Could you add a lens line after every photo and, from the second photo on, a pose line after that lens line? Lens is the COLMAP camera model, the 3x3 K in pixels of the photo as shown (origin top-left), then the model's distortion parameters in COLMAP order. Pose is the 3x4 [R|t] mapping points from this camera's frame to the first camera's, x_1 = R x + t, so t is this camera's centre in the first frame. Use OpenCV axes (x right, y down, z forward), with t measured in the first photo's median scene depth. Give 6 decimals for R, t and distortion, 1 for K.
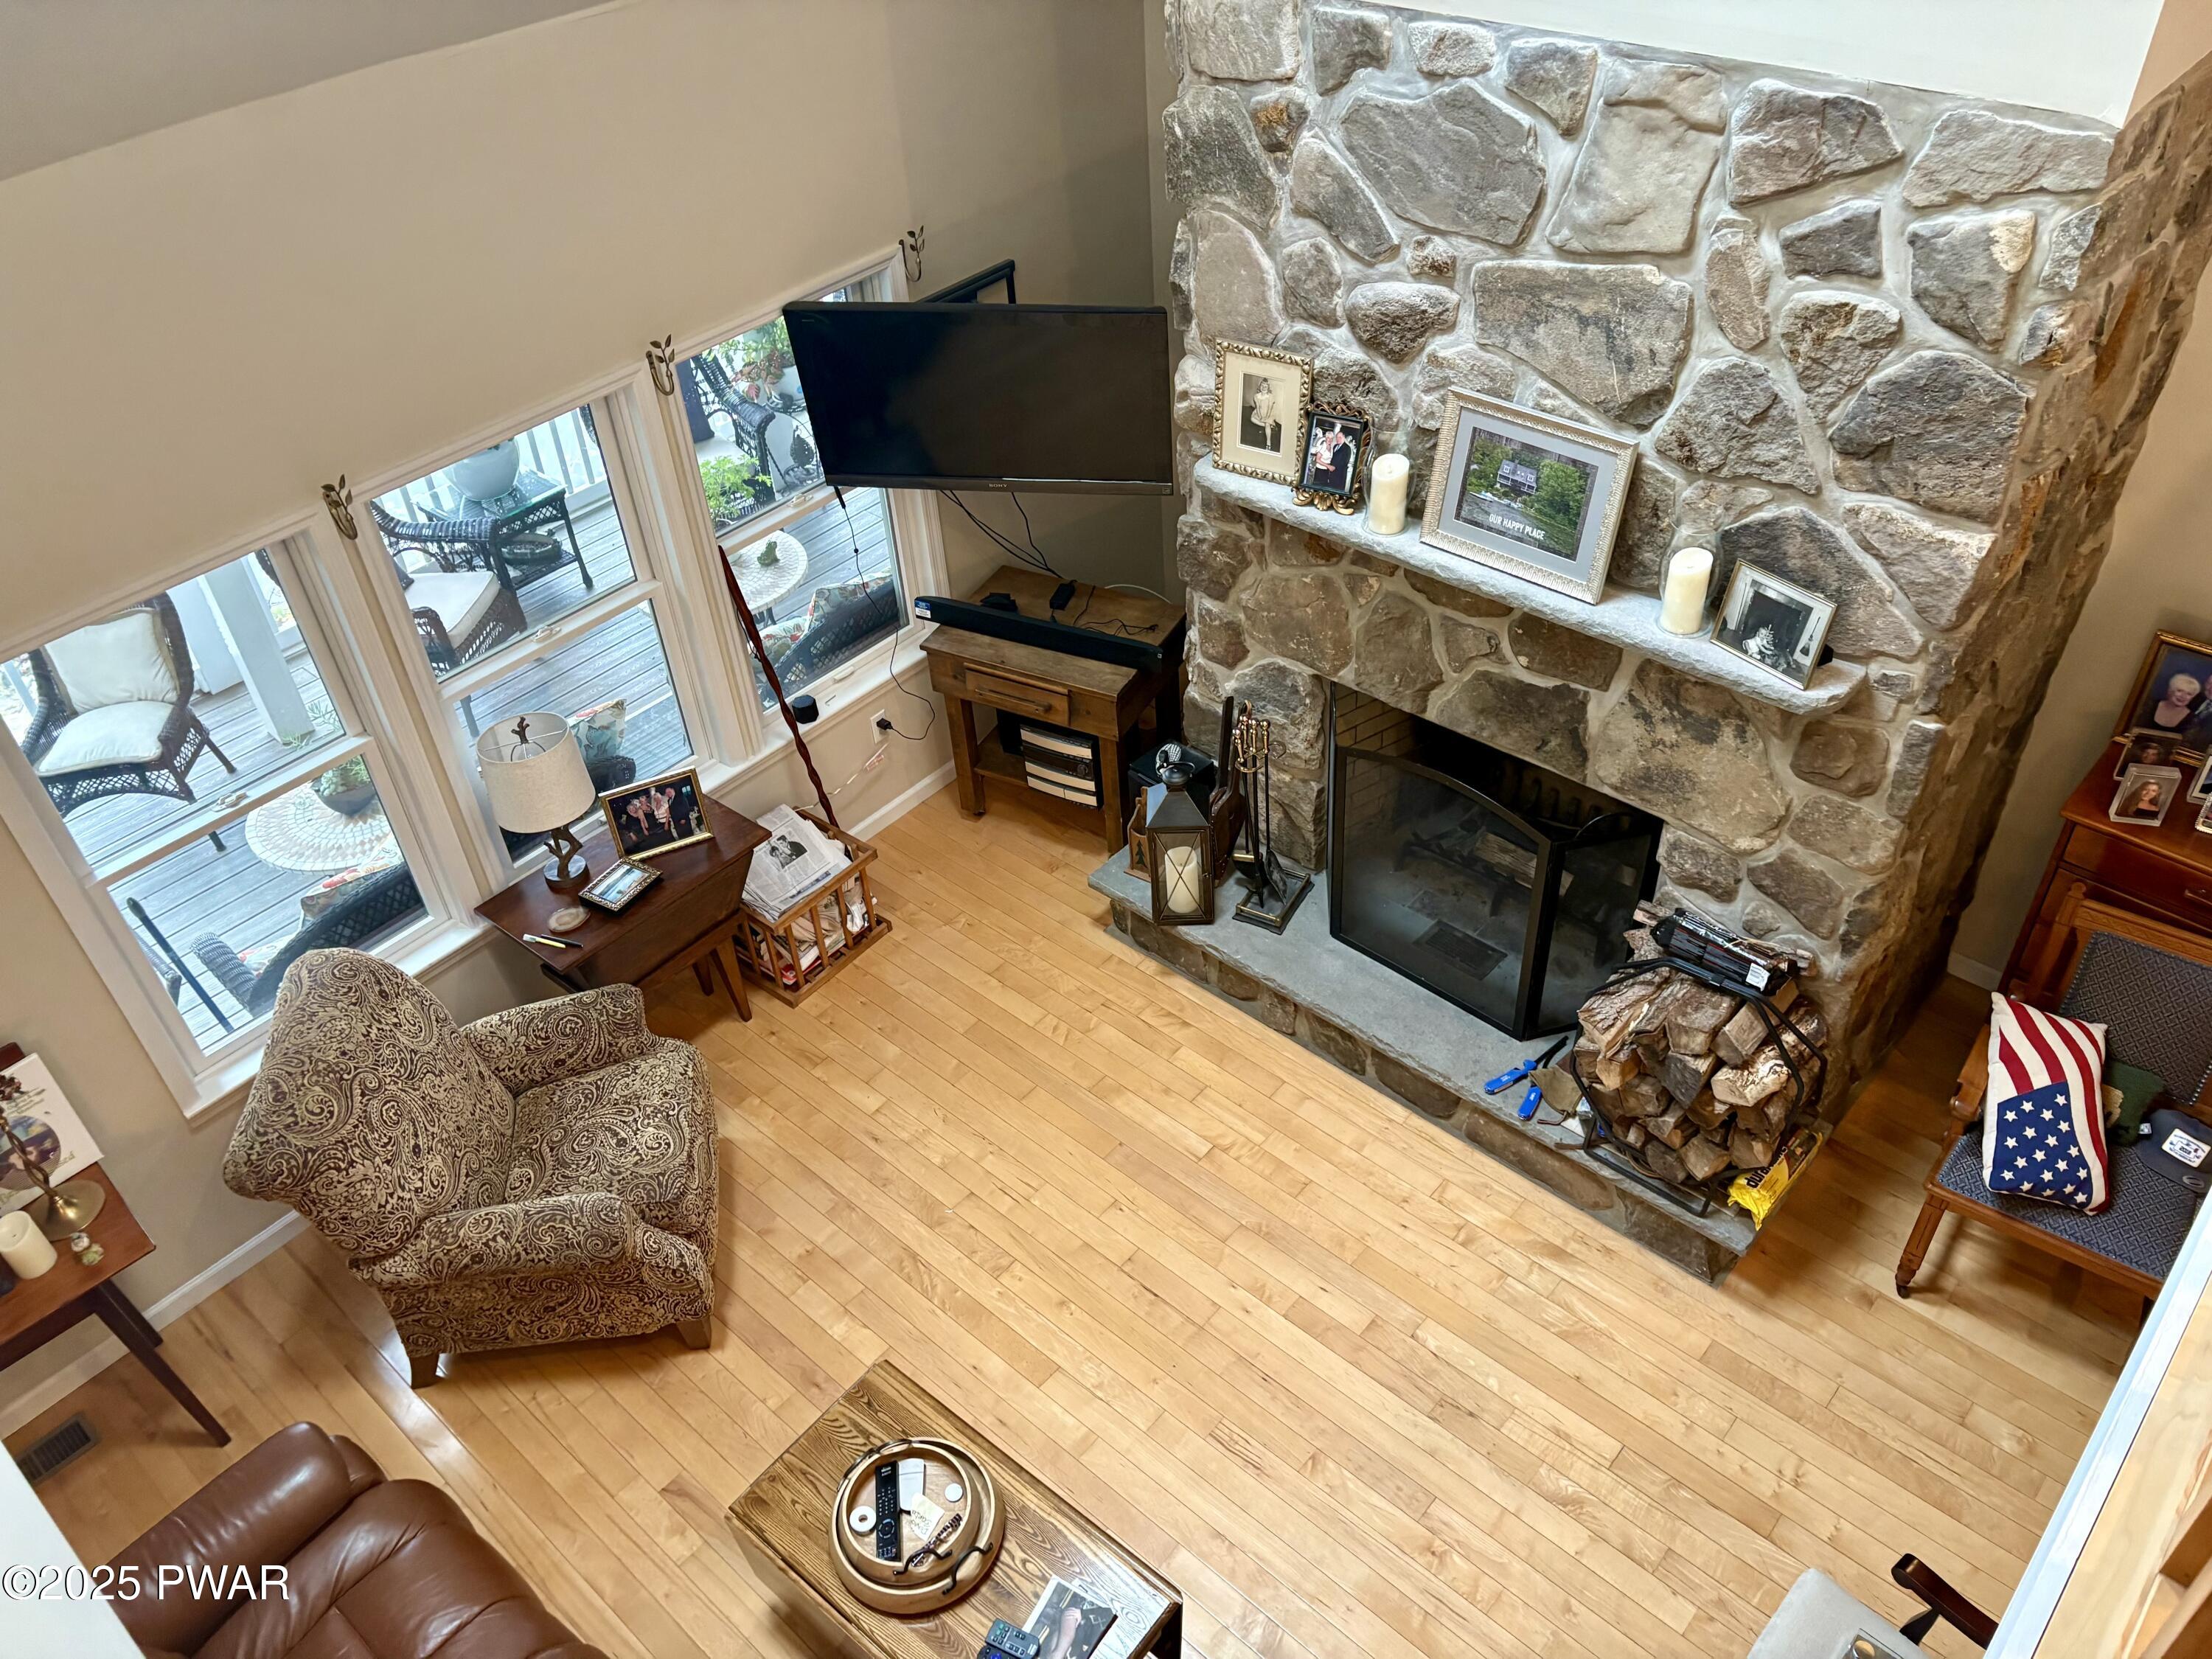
lens RADIAL K [[1670.6, 0, 1106.0], [0, 1670.6, 829.5], [0, 0, 1]] dist [0.044874, -0.050601]
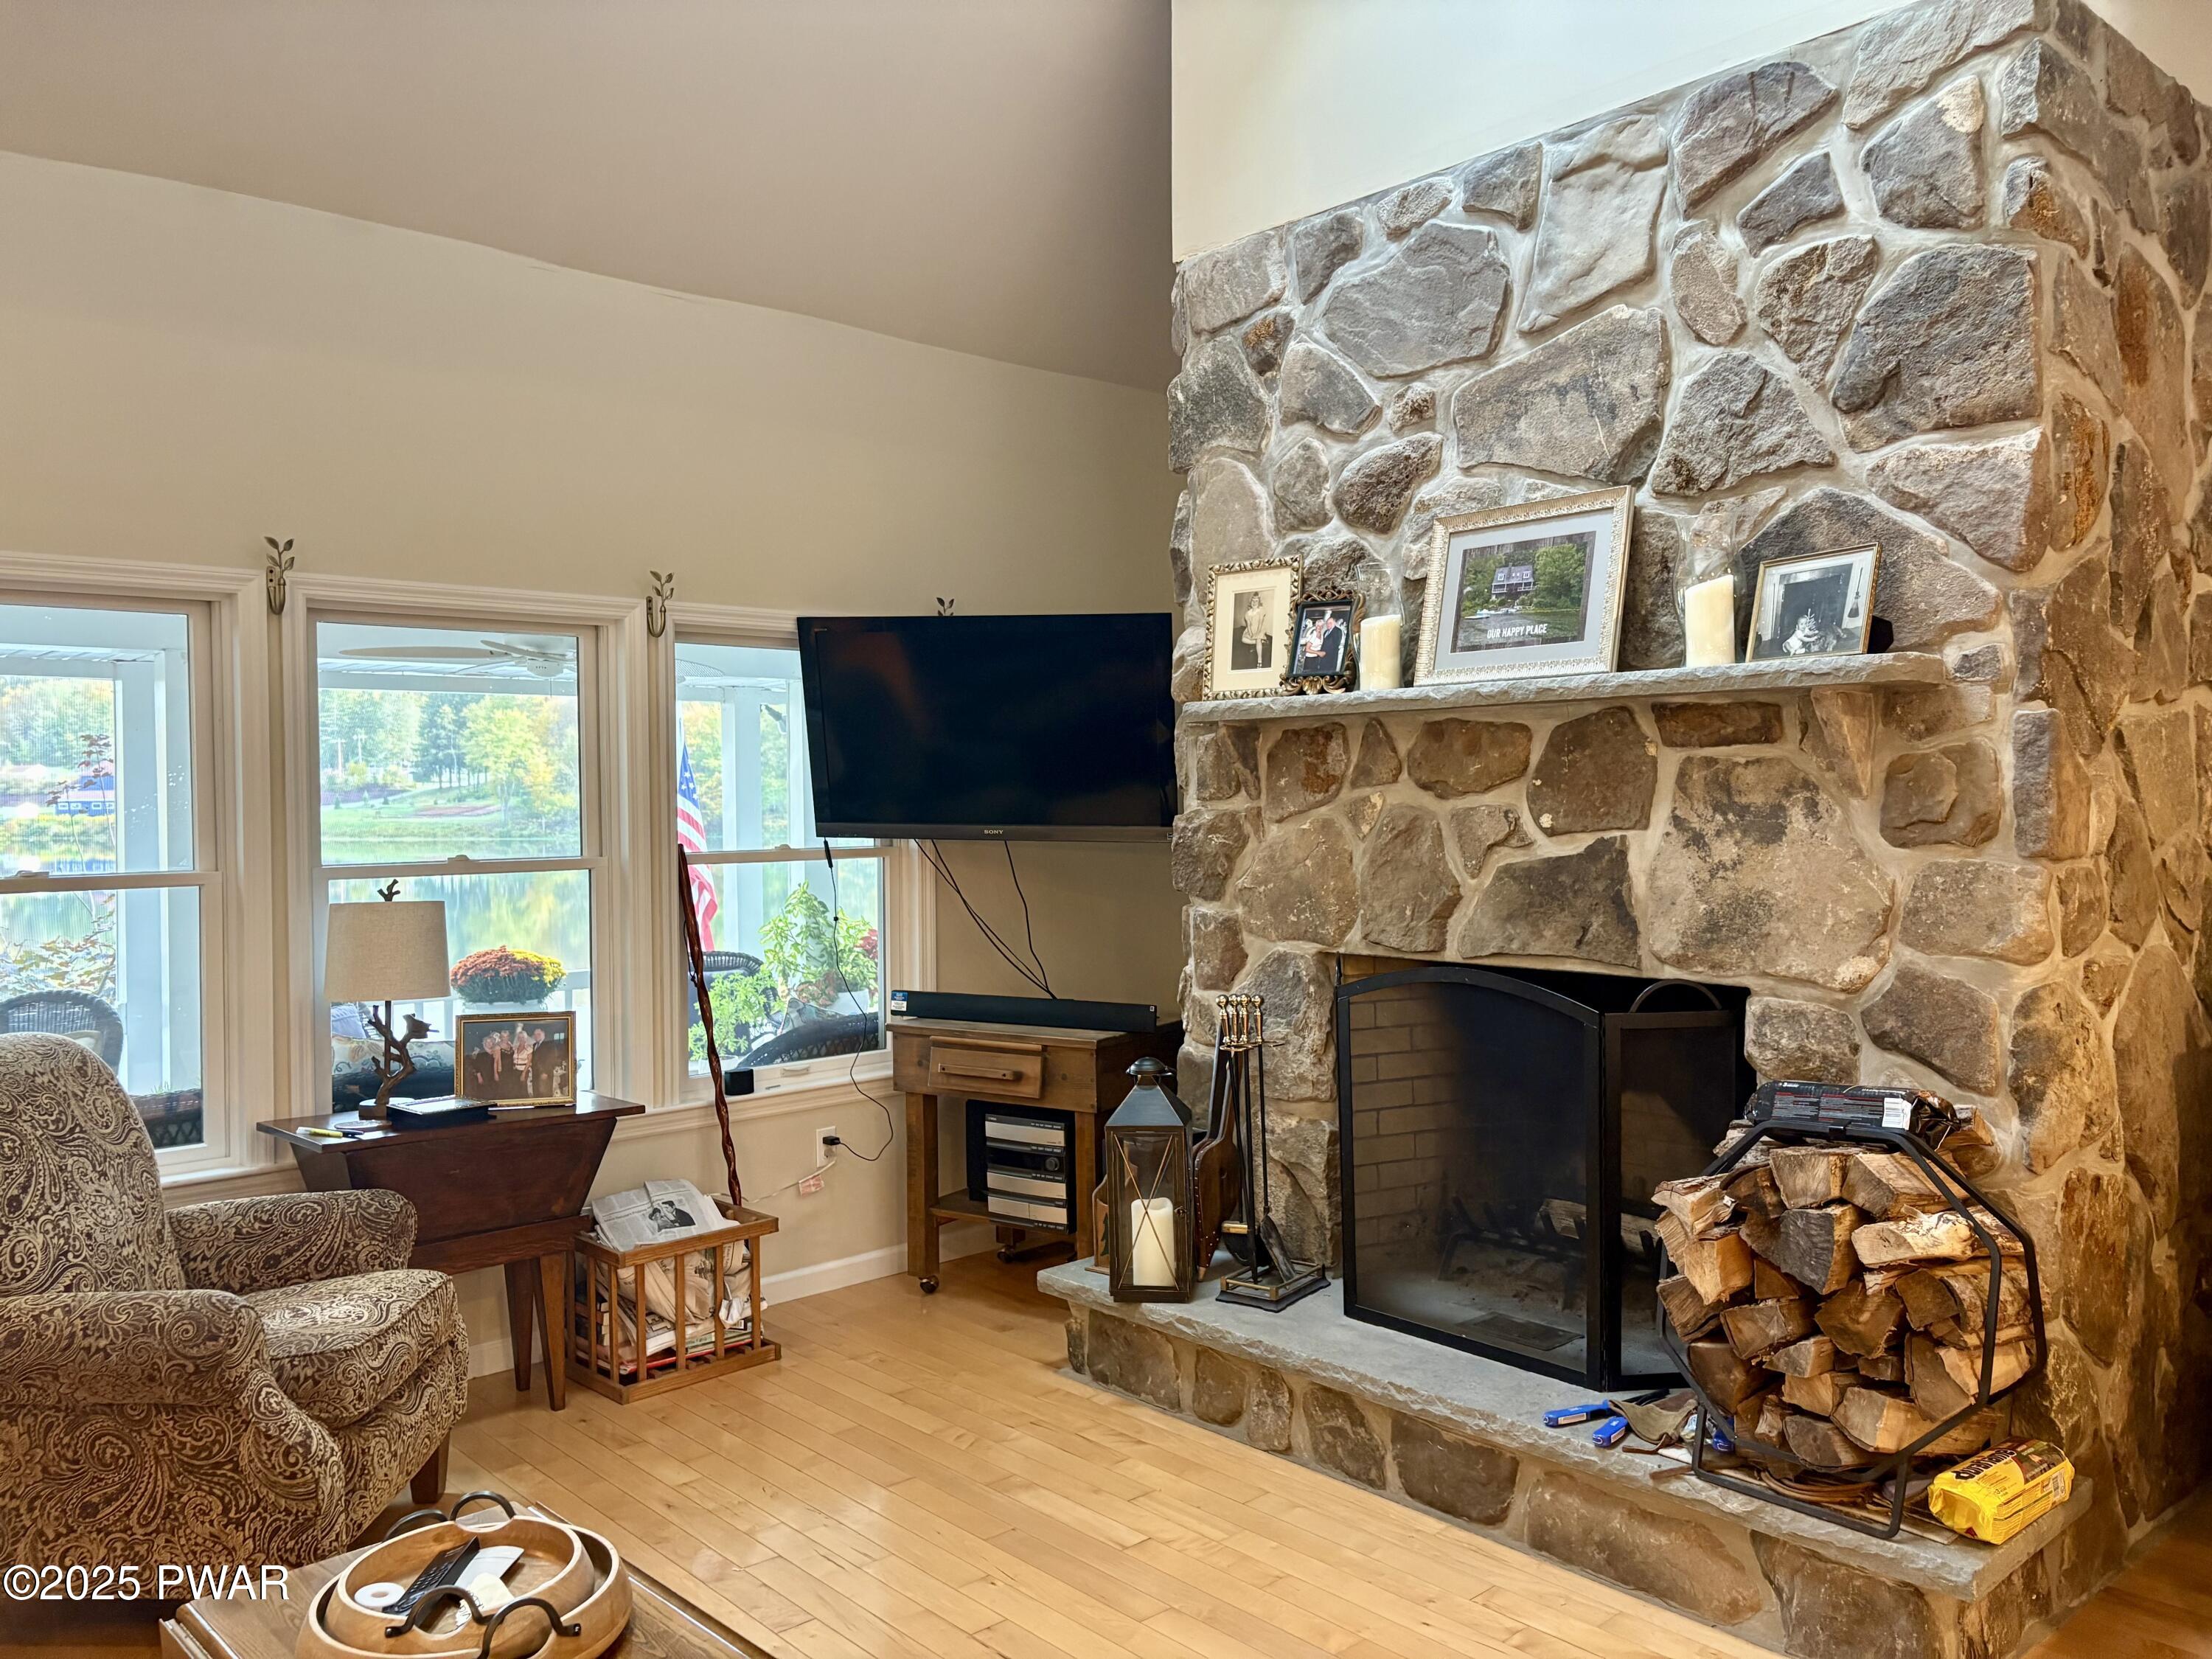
lens RADIAL K [[1711.7, 0, 1106.0], [0, 1711.7, 829.5], [0, 0, 1]] dist [0.055769, -0.062416]
pose [[0.992590, 0.047270, -0.111940, 0.136450], [-0.107071, 0.775824, -0.621798, 0.491645], [0.057453, 0.629176, 0.775137, 0.350180]]
